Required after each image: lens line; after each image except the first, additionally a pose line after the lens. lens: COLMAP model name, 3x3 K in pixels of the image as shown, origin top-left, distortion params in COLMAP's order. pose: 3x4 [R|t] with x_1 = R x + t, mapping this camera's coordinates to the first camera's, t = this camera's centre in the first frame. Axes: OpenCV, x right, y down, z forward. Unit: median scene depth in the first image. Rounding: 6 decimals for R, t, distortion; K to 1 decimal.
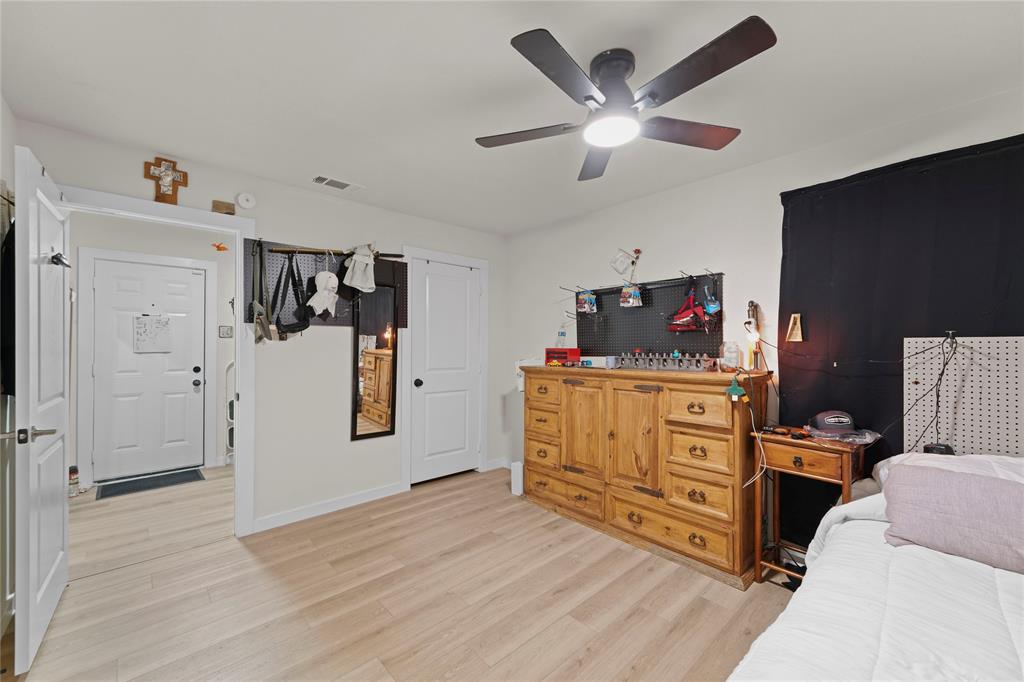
lens RADIAL K [[412.1, 0, 507.3], [0, 412.1, 346.7], [0, 0, 1]] dist [0.007891, -0.002422]
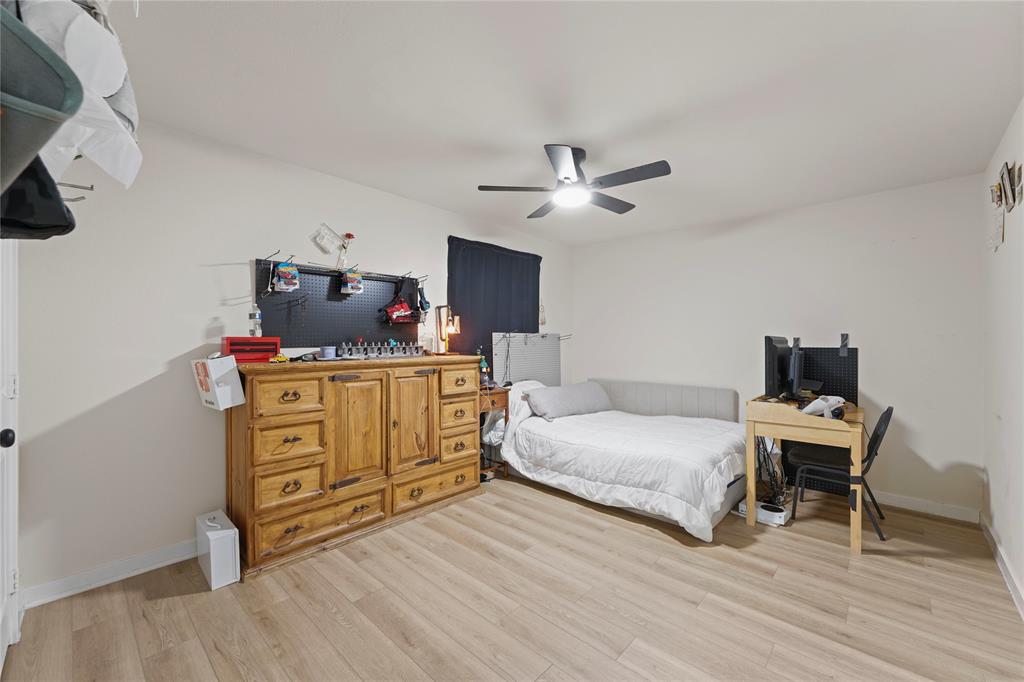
lens RADIAL K [[412.1, 0, 506.7], [0, 412.1, 340.2], [0, 0, 1]] dist [0.007891, -0.002422]
pose [[-0.094306, -0.002106, 0.995541, -0.788228], [-0.000634, 0.999998, 0.002055, 0.008838], [-0.995543, -0.000437, -0.094307, 0.852597]]
